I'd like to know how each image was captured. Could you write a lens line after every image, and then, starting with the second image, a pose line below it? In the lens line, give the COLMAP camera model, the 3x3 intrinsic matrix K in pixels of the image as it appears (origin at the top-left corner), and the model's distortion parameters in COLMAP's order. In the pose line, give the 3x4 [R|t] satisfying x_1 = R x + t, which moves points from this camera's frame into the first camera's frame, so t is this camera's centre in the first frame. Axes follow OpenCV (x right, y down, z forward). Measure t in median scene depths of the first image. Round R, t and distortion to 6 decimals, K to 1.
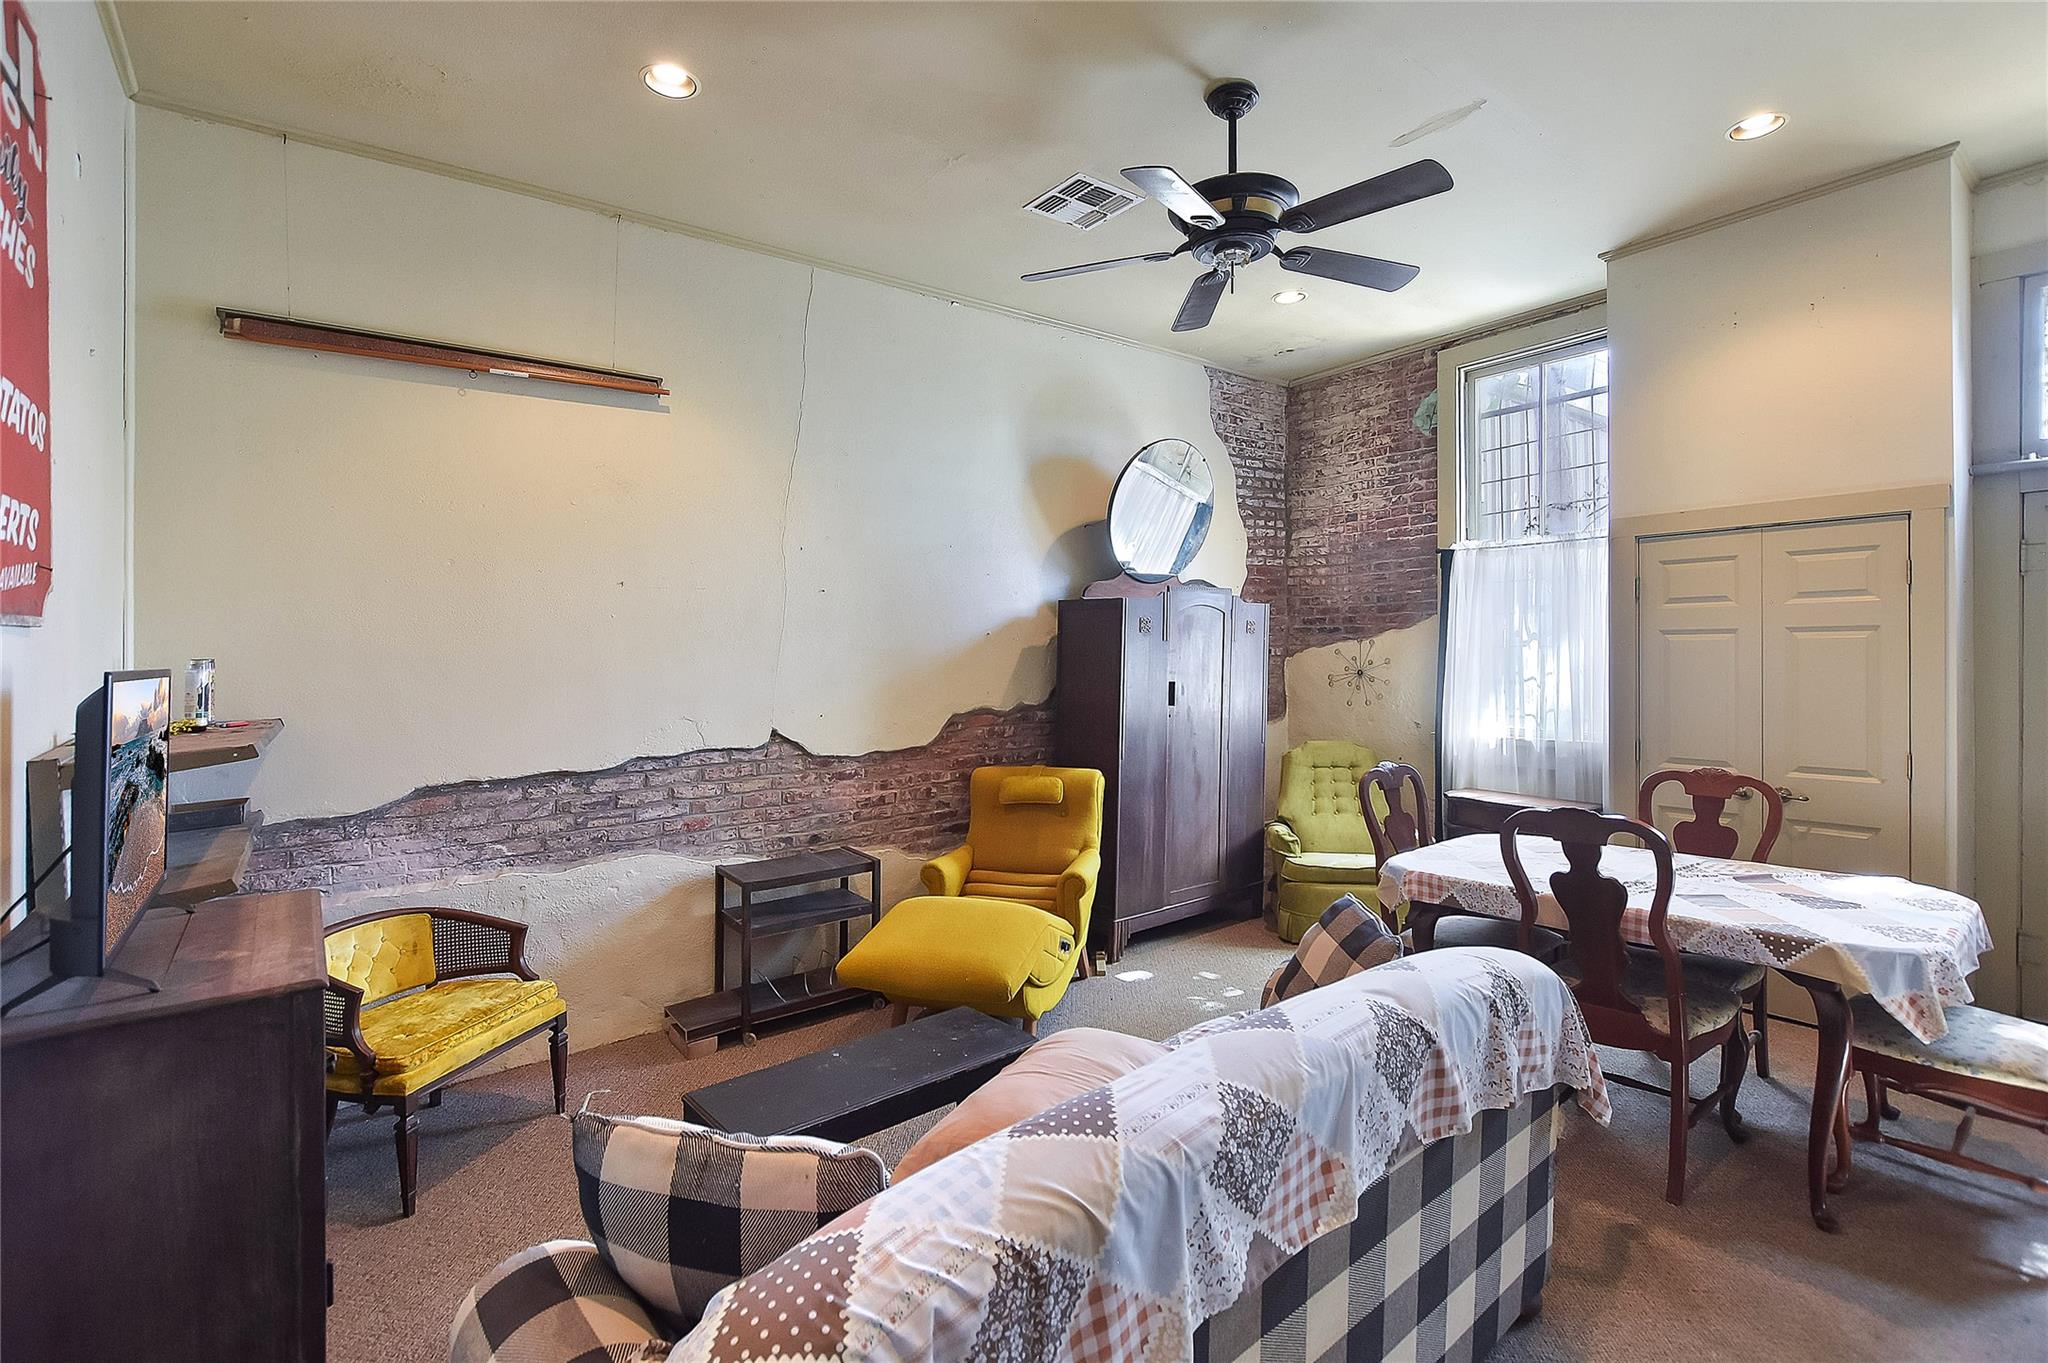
lens RADIAL K [[922.7, 0, 1019.7], [0, 922.7, 649.3], [0, 0, 1]] dist [-0.026849, 0.002826]
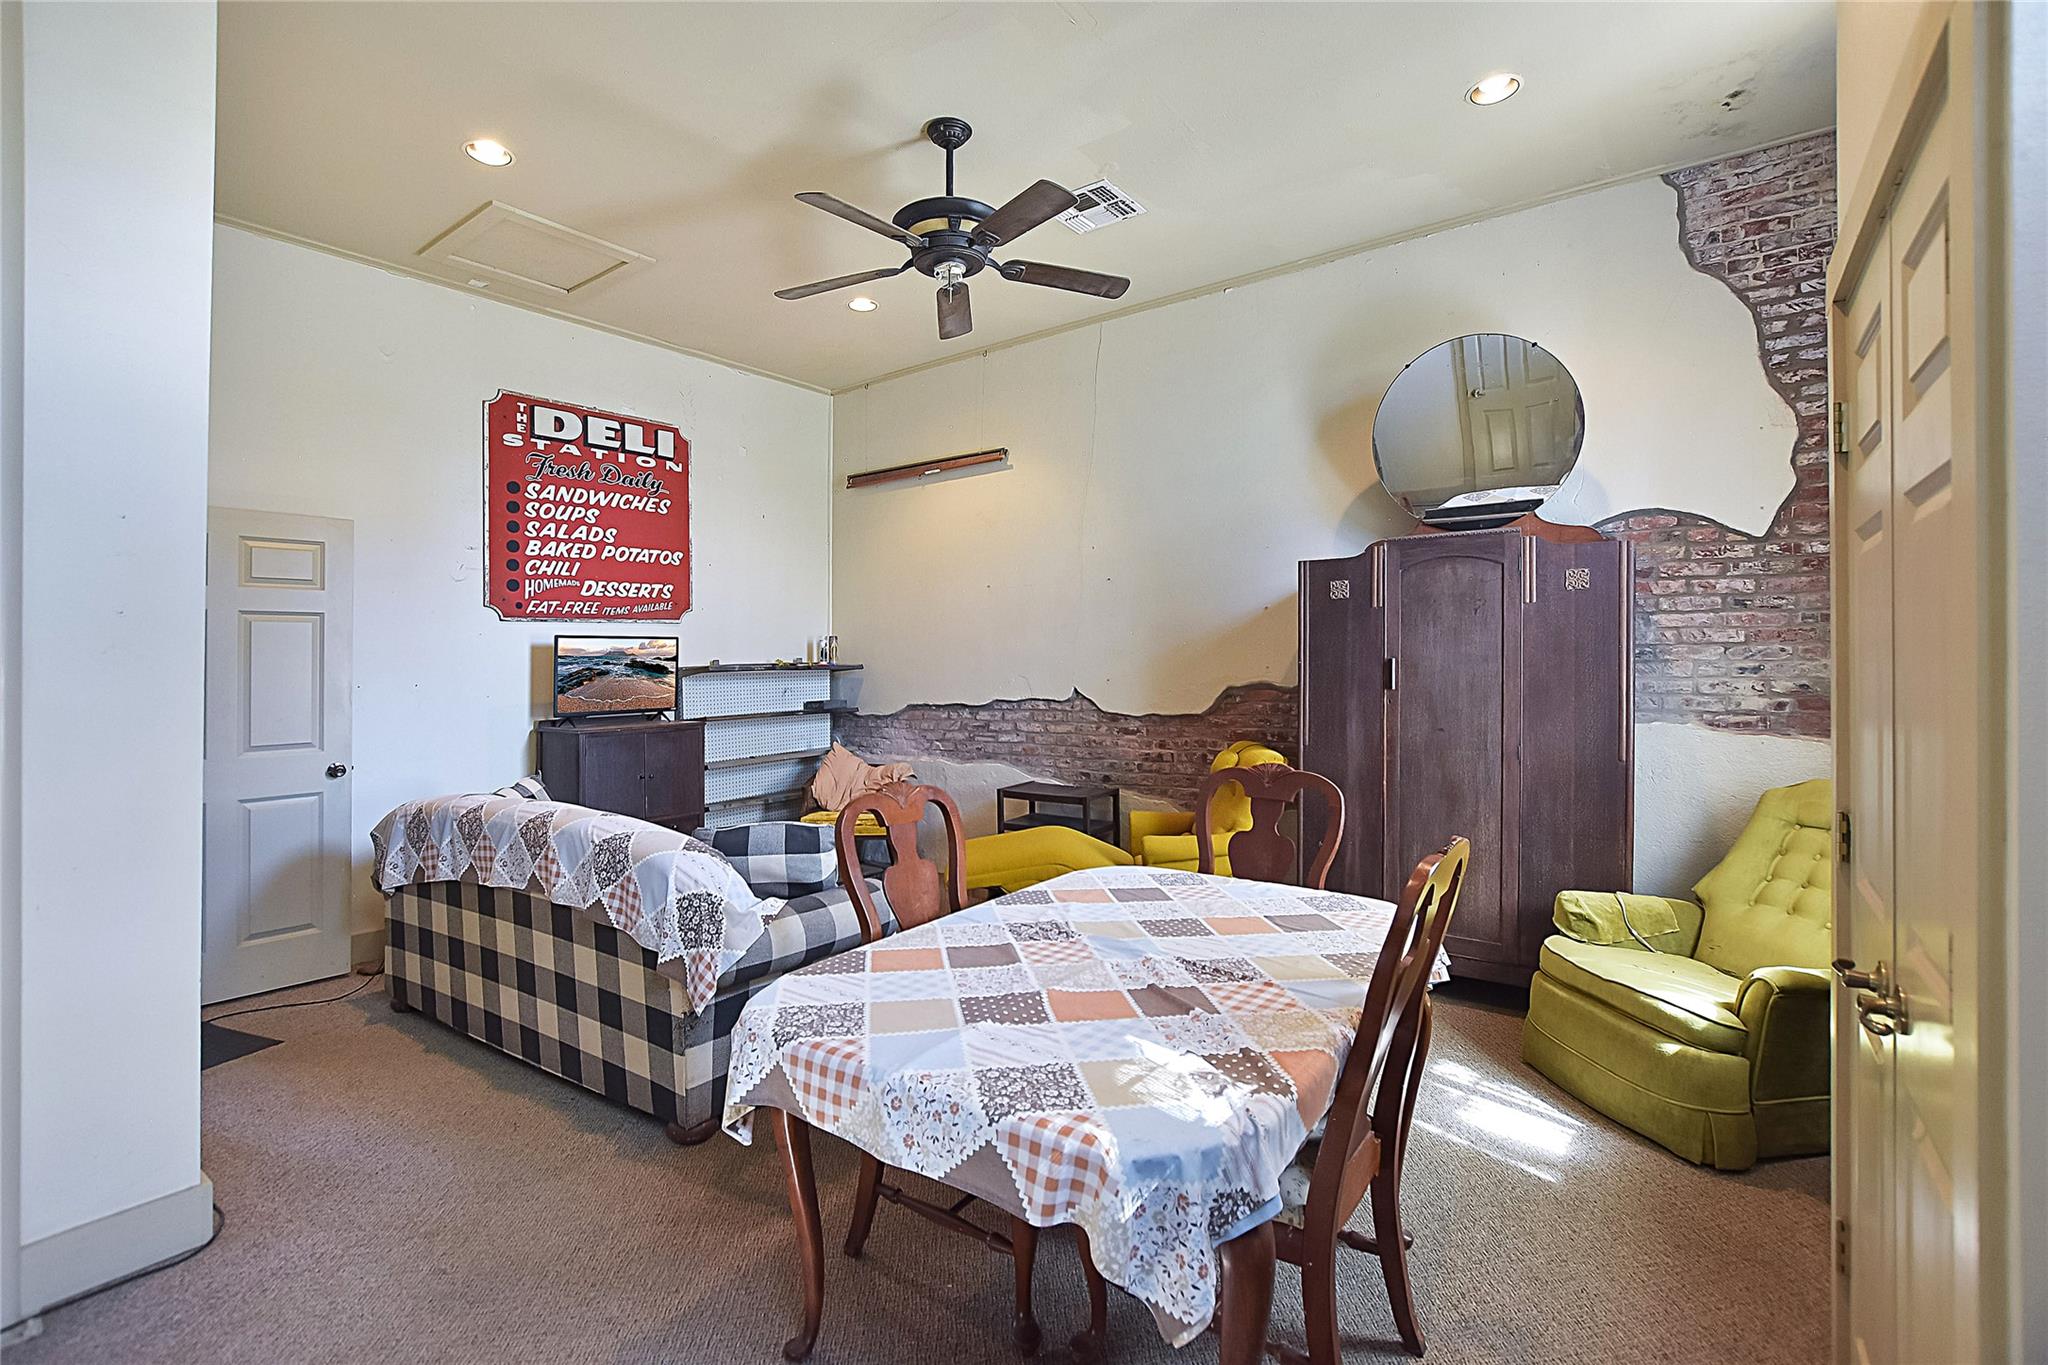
lens RADIAL K [[922.7, 0, 1019.4], [0, 922.7, 634.4], [0, 0, 1]] dist [-0.026849, 0.002826]
pose [[0.273778, -0.013796, -0.961694, 0.932138], [0.006383, 0.999901, -0.012527, 0.025099], [0.961772, -0.002709, 0.273839, 0.534761]]
